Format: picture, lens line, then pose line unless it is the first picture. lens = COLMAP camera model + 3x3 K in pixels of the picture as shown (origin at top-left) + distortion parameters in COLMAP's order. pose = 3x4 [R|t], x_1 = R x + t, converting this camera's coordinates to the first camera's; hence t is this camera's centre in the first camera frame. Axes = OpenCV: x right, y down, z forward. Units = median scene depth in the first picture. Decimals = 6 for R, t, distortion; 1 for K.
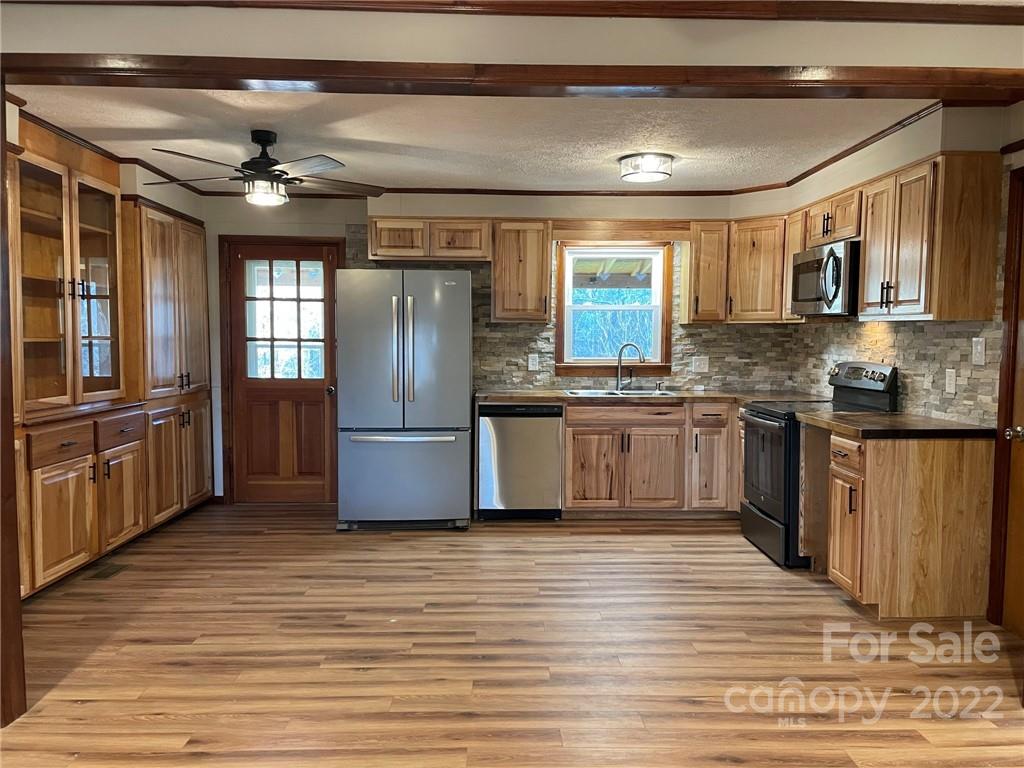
lens RADIAL K [[768.8, 0, 519.3], [0, 768.8, 389.8], [0, 0, 1]] dist [0.100273, -0.127603]
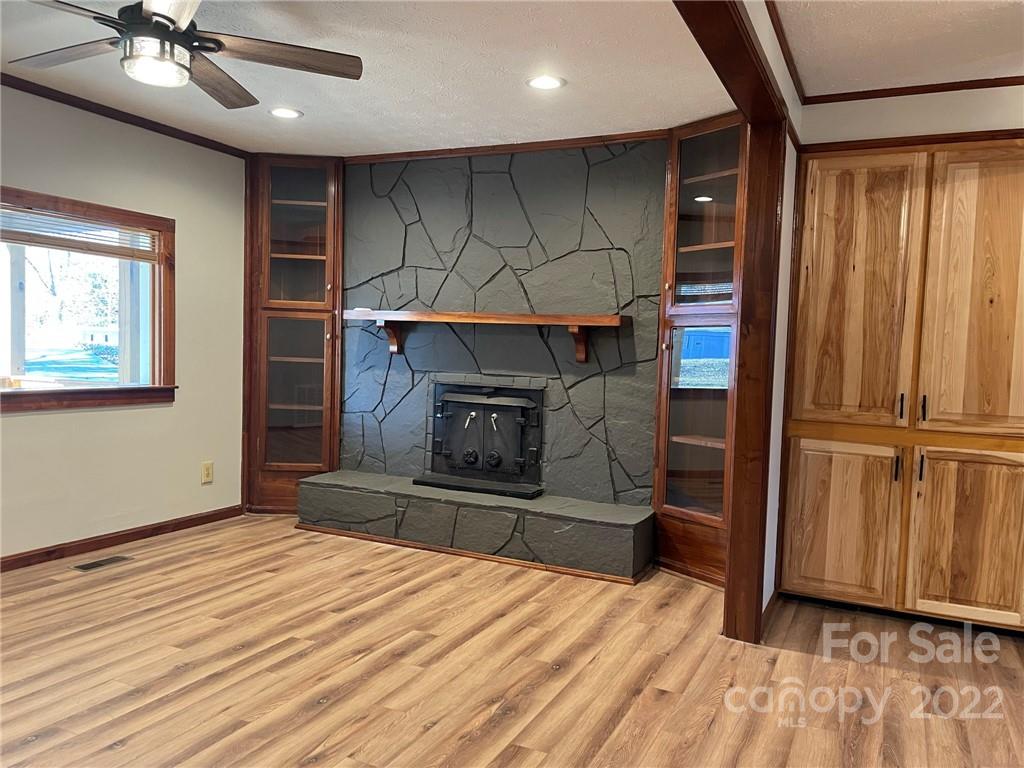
lens RADIAL K [[768.8, 0, 518.6], [0, 768.8, 391.0], [0, 0, 1]] dist [0.100273, -0.127603]
pose [[-0.456616, 0.026761, -0.889261, 0.288307], [-0.096851, 0.992112, 0.079588, -0.015359], [0.884376, 0.122467, -0.450422, 0.577331]]
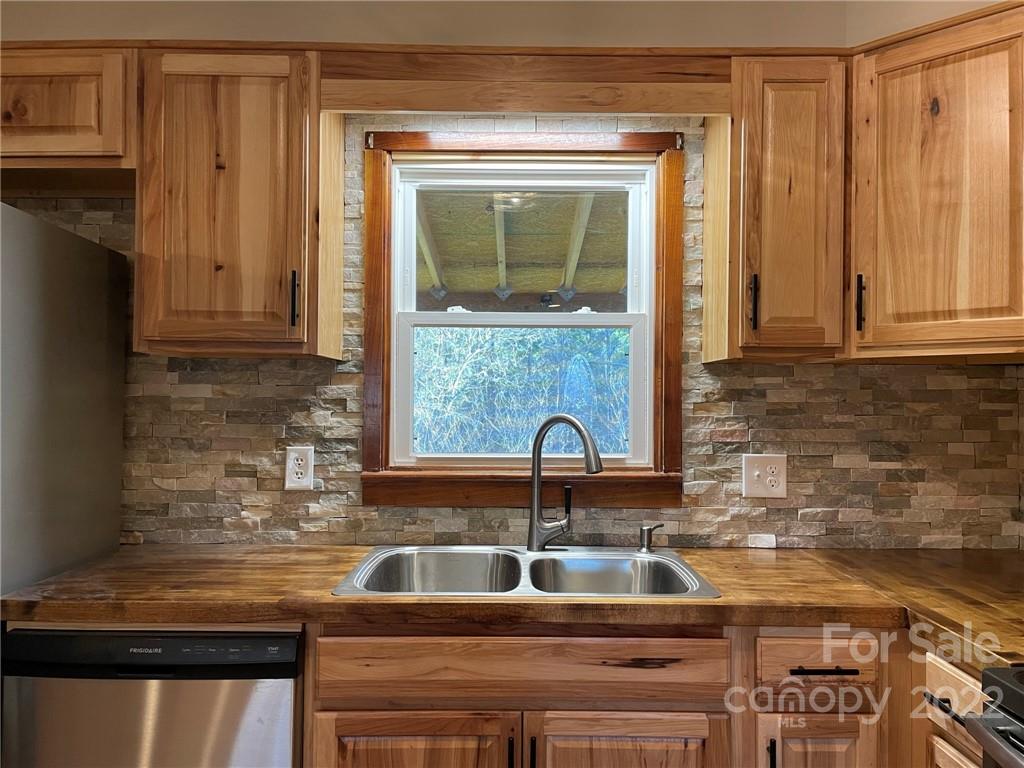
lens RADIAL K [[768.8, 0, 521.0], [0, 768.8, 390.7], [0, 0, 1]] dist [0.100273, -0.127603]
pose [[0.999637, 0.002164, -0.026847, 0.144507], [-0.004435, 0.996386, -0.084824, -0.045245], [0.026566, 0.084912, 0.996034, 0.699913]]
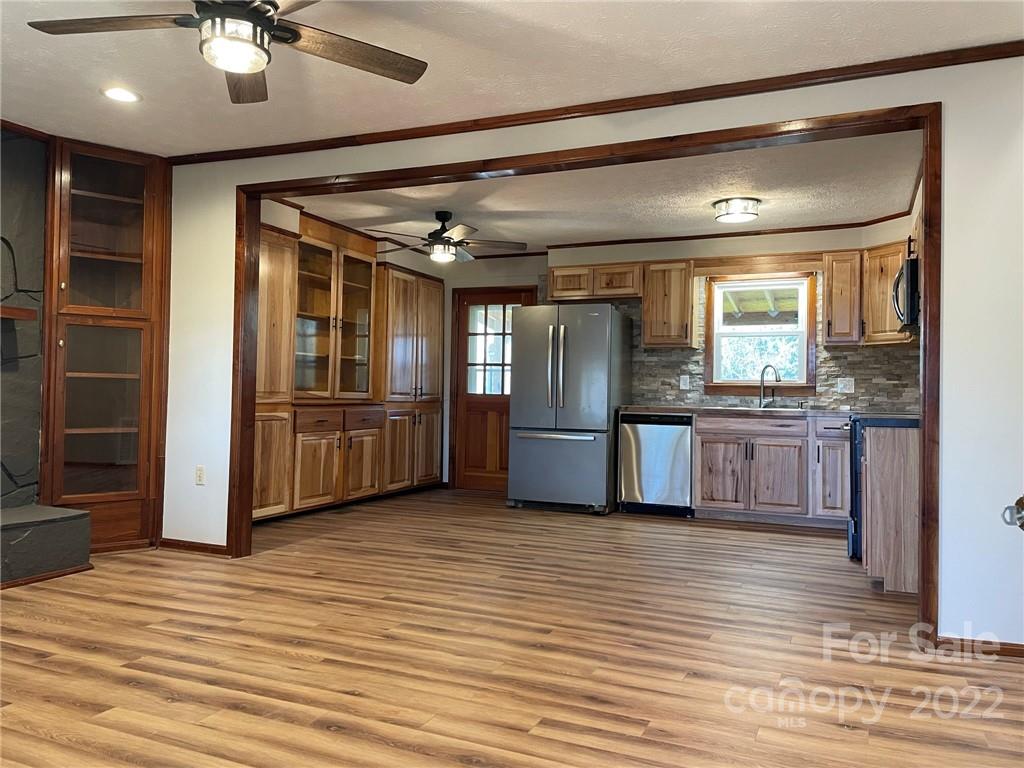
lens RADIAL K [[768.8, 0, 514.6], [0, 768.8, 377.7], [0, 0, 1]] dist [0.100273, -0.127603]
pose [[0.905700, 0.000885, -0.423919, 0.305241], [-0.040651, 0.995571, -0.084773, 0.071788], [0.421966, 0.094012, 0.901724, -0.165286]]
